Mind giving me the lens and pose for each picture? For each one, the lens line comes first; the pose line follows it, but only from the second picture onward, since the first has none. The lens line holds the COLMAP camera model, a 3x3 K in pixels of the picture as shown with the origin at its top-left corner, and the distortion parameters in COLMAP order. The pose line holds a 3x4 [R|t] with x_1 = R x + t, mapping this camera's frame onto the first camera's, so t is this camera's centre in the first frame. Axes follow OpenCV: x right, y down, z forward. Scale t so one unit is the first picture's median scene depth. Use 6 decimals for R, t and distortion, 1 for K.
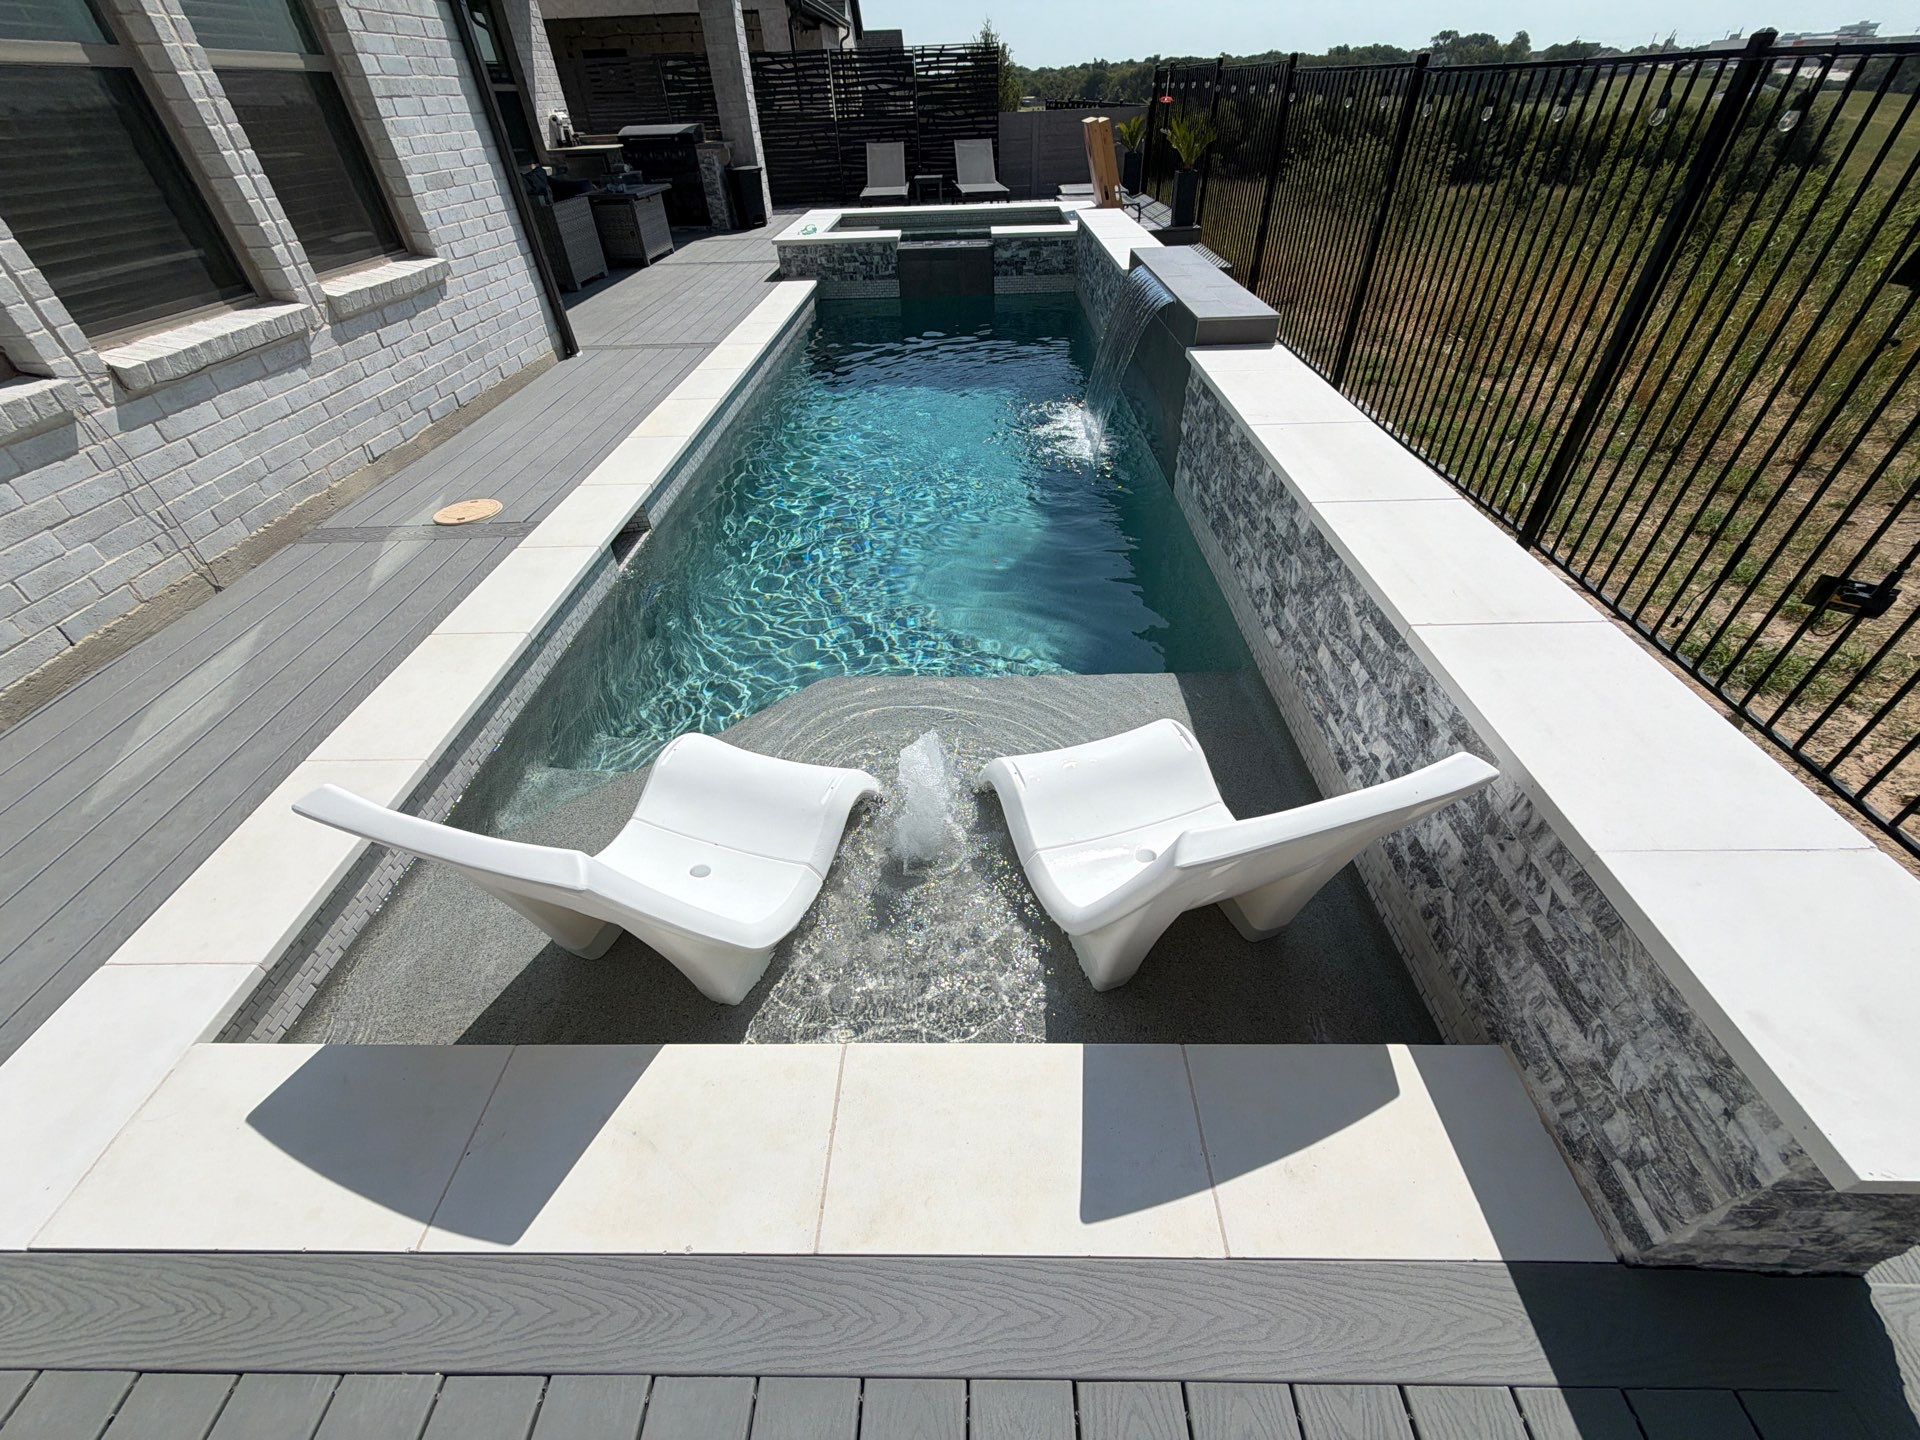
lens RADIAL K [[768.3, 0, 962.3], [0, 768.3, 719.2], [0, 0, 1]] dist [0.000265, 0.000037]
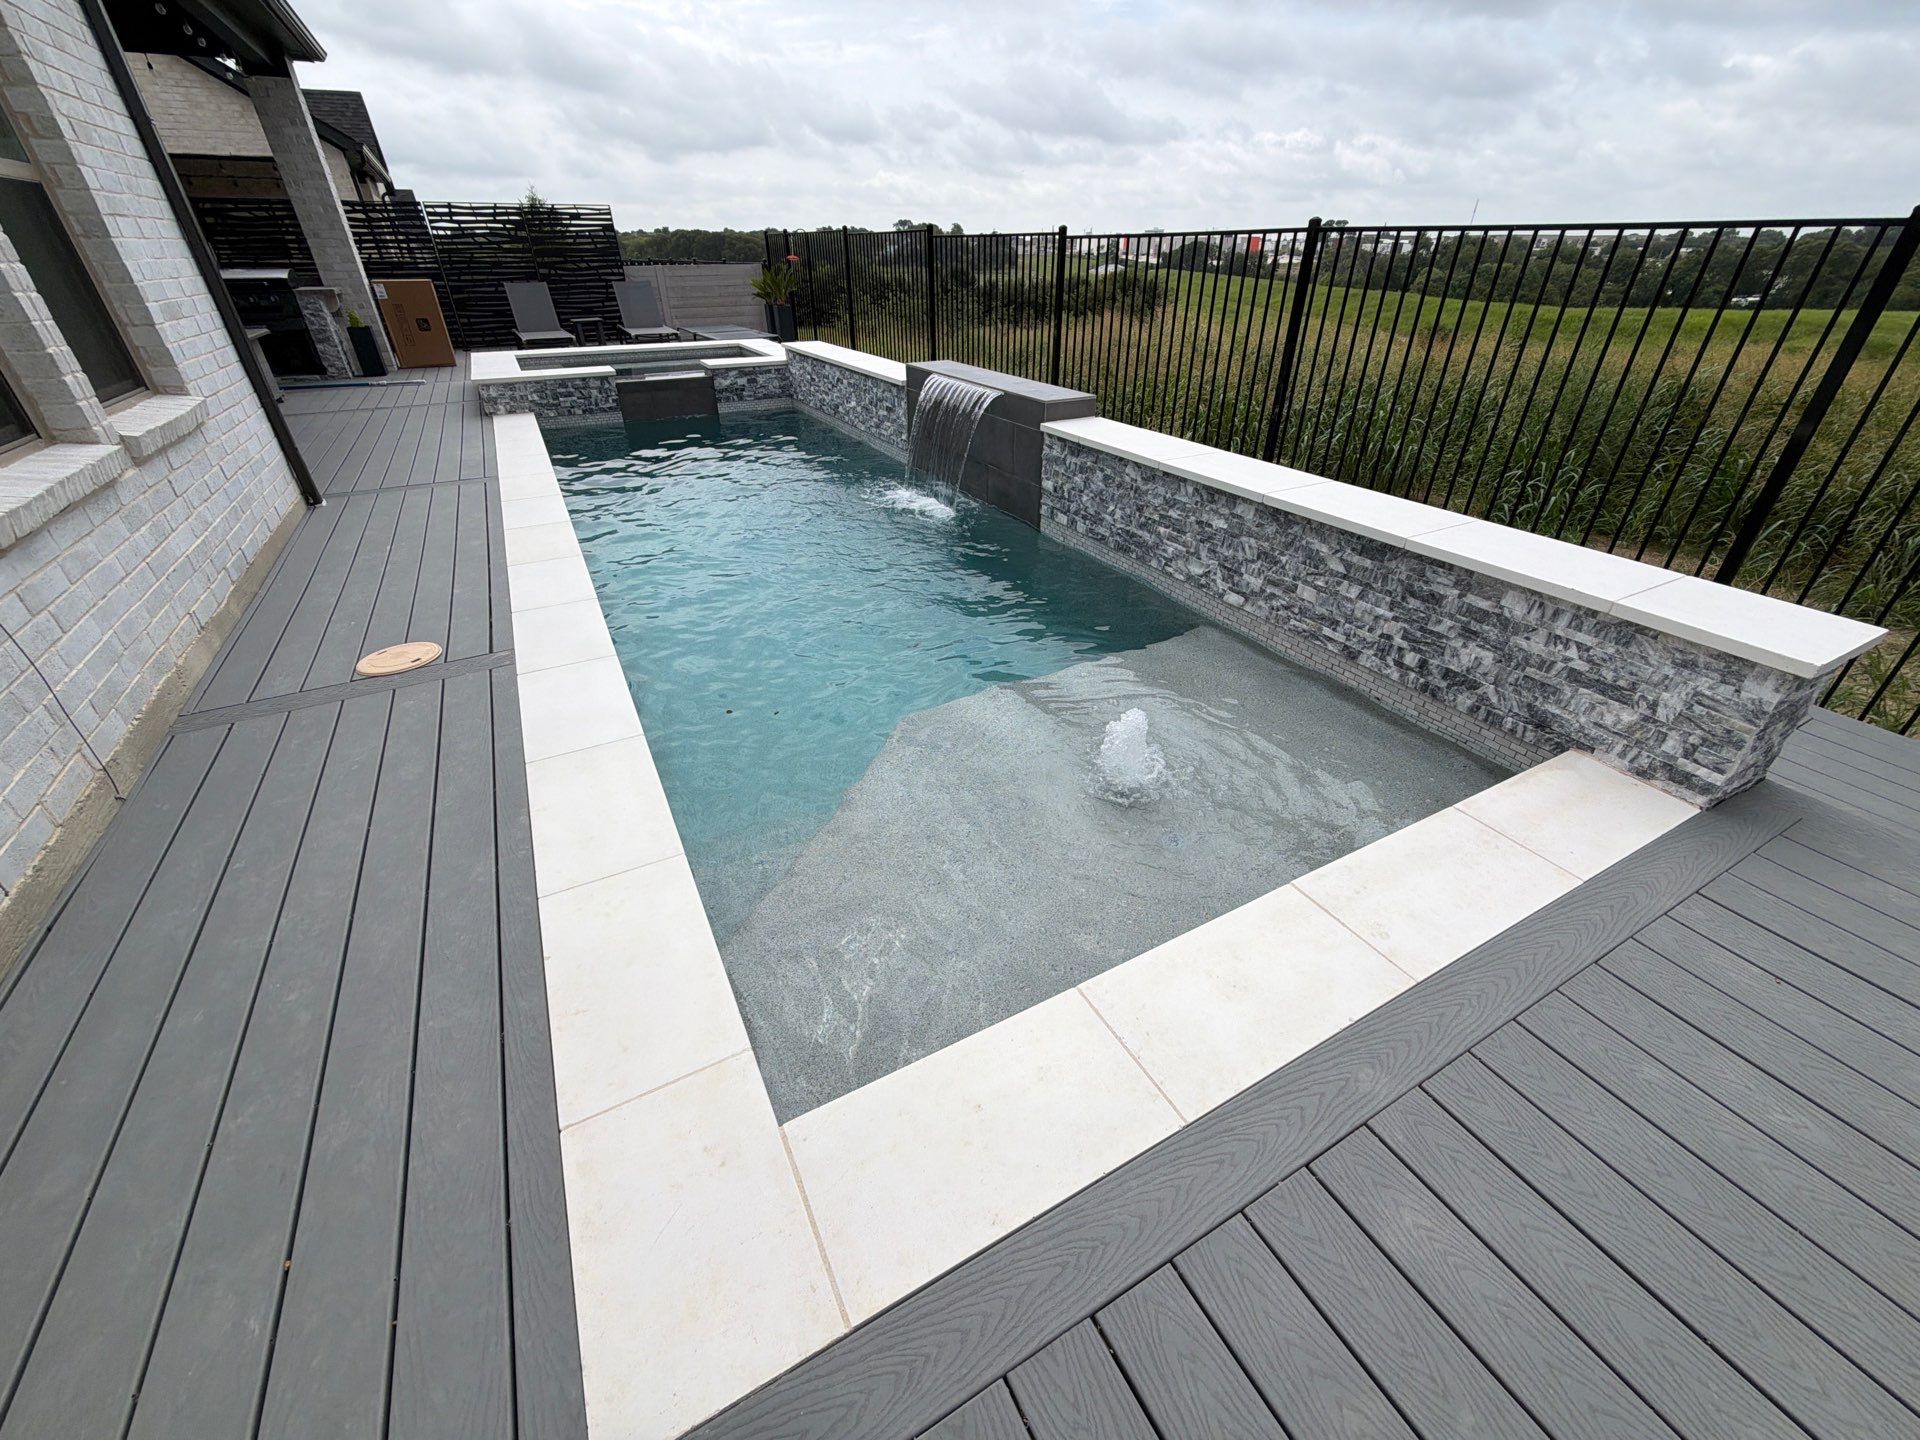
lens RADIAL K [[768.3, 0, 968.1], [0, 768.3, 718.8], [0, 0, 1]] dist [0.000265, 0.000037]
pose [[0.870943, -0.233914, 0.432137, -0.221762], [0.294357, 0.952536, -0.077654, 0.020596], [-0.393462, 0.194834, 0.898458, 0.001250]]
